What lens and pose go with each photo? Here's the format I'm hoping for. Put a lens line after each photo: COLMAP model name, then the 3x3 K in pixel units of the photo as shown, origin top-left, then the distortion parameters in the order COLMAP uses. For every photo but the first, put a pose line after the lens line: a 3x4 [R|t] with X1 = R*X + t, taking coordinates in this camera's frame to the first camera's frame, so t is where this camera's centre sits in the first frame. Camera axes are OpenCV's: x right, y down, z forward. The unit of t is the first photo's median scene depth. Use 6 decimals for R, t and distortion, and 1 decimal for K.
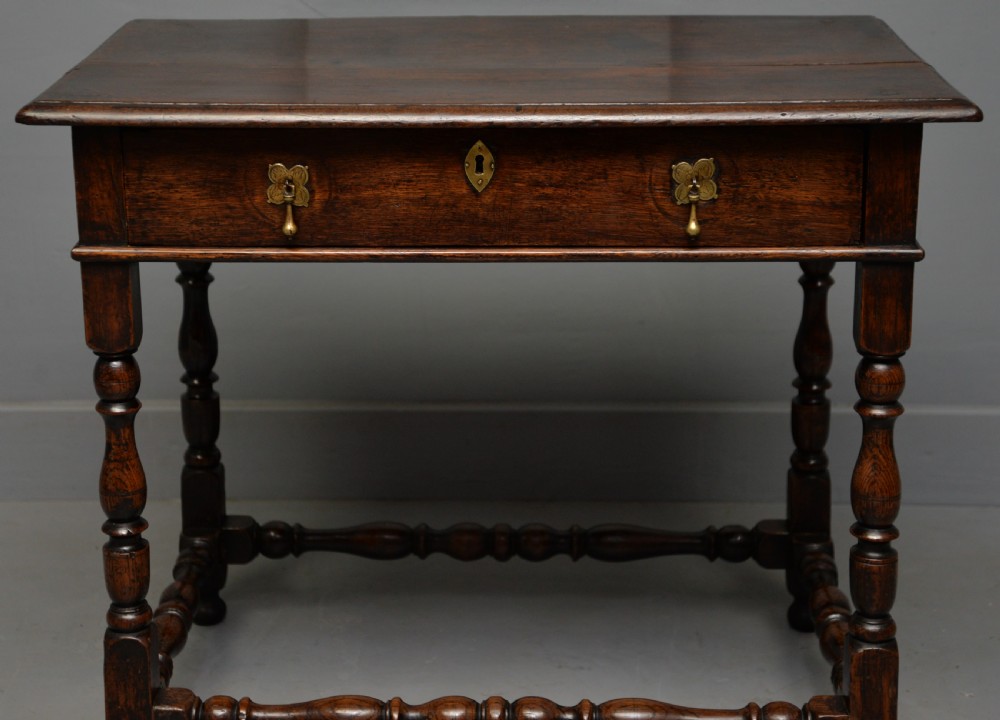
lens RADIAL K [[2125.9, 0, 462.6], [0, 2125.9, 321.5], [0, 0, 1]] dist [0.353804, 0.319324]
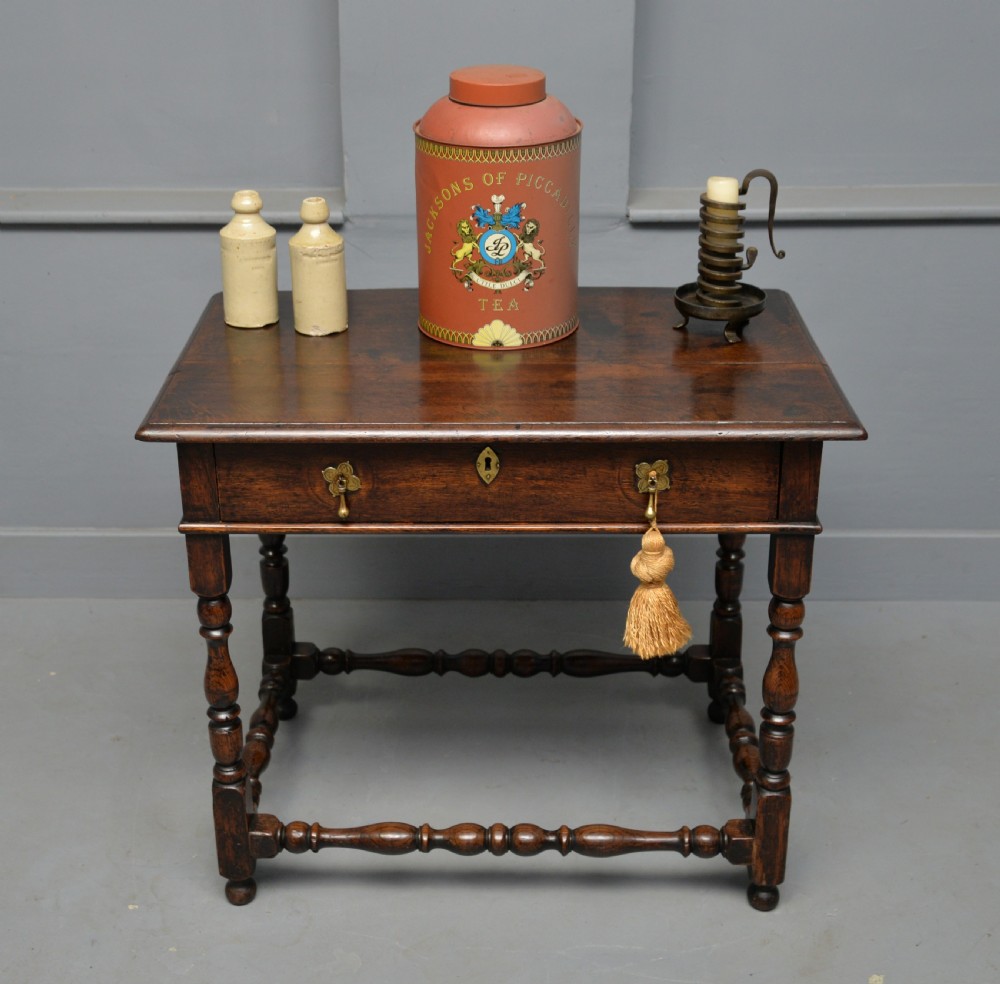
lens RADIAL K [[1548.5, 0, 461.8], [0, 1548.5, 480.7], [0, 0, 1]] dist [-0.010337, 0.015981]
pose [[0.999972, -0.005798, 0.004745, -0.012397], [0.005068, 0.989917, 0.141560, -0.195406], [-0.005518, -0.141532, 0.989918, 0.063673]]
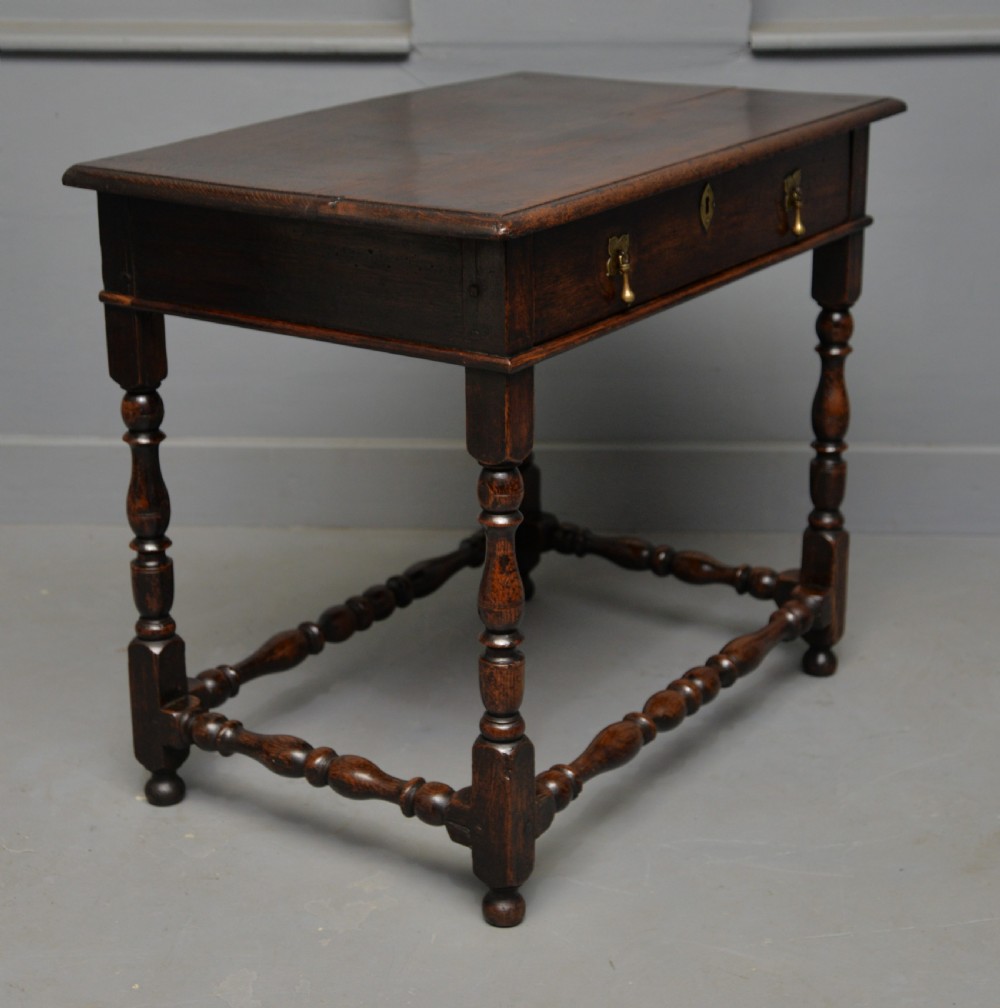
lens RADIAL K [[1988.0, 0, 457.2], [0, 1988.0, 446.8], [0, 0, 1]] dist [0.055881, 0.121406]
pose [[0.553460, -0.255392, 0.792753, -0.921264], [0.242791, 0.959959, 0.139754, -0.129013], [-0.796702, 0.115125, 0.593306, 0.491511]]
